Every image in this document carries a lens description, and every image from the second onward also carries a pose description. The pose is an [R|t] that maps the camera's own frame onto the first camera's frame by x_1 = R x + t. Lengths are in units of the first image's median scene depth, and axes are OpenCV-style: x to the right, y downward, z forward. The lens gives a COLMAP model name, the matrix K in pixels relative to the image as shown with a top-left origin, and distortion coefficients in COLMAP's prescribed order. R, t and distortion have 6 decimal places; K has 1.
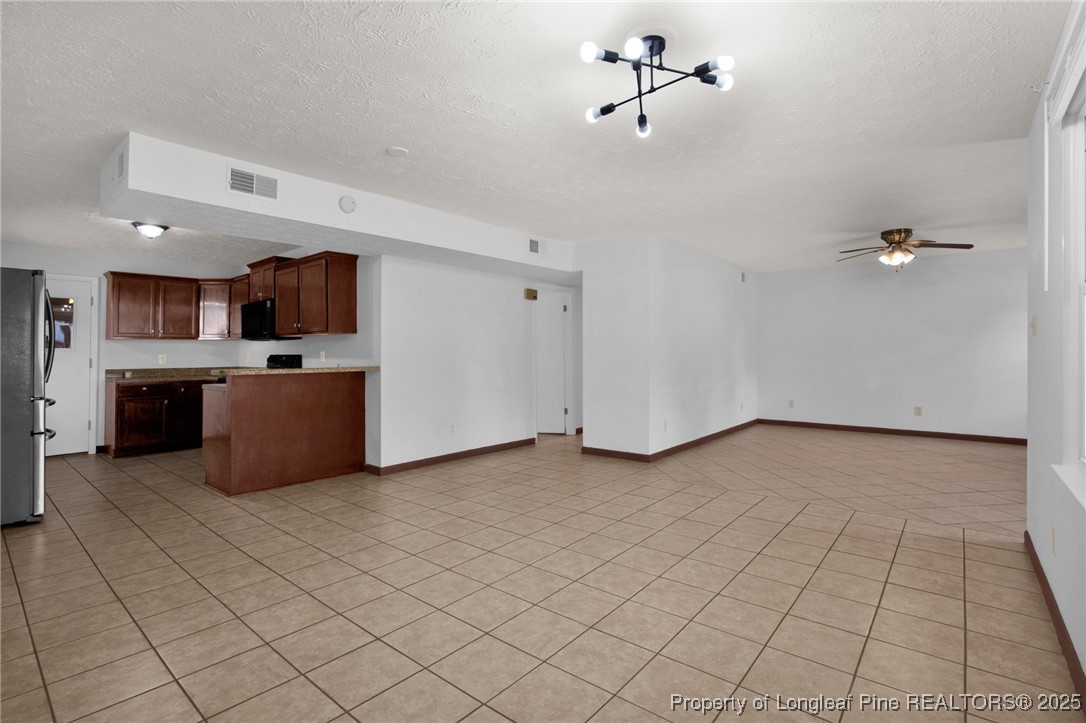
lens RADIAL K [[502.0, 0, 531.6], [0, 502.0, 344.0], [0, 0, 1]] dist [-0.010105, 0.001160]
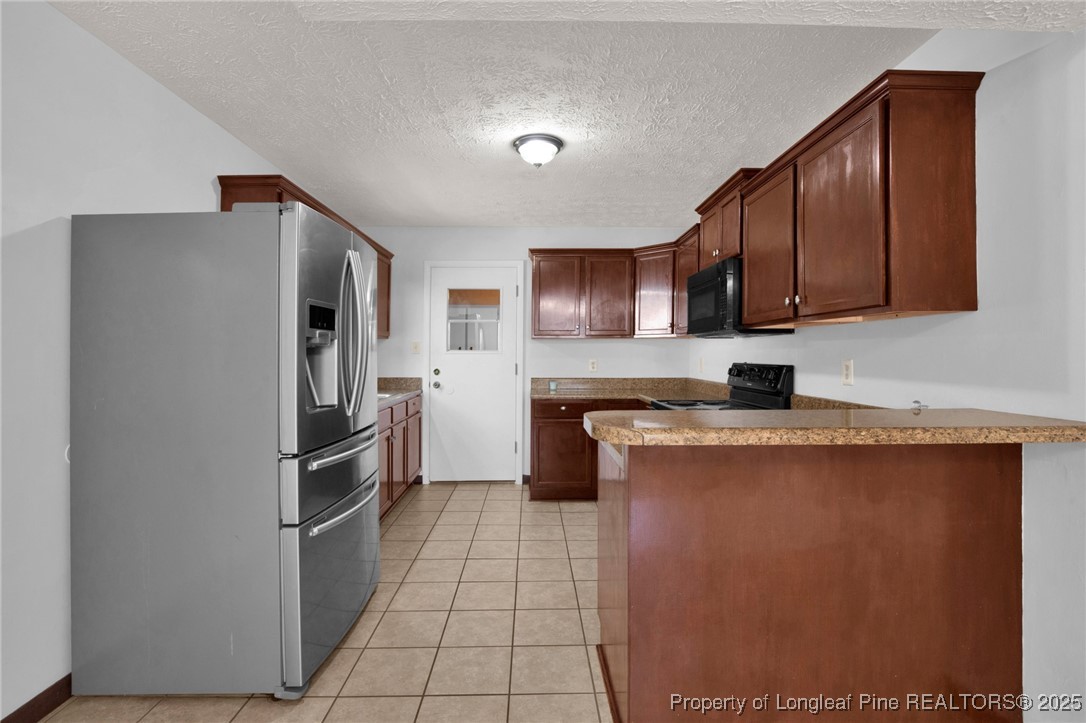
lens RADIAL K [[502.0, 0, 542.1], [0, 502.0, 353.1], [0, 0, 1]] dist [-0.010105, 0.001160]
pose [[0.662772, 0.006580, -0.748793, -0.261057], [0.008301, 0.999835, 0.016134, -0.000099], [0.748775, -0.016909, 0.662608, 0.501452]]
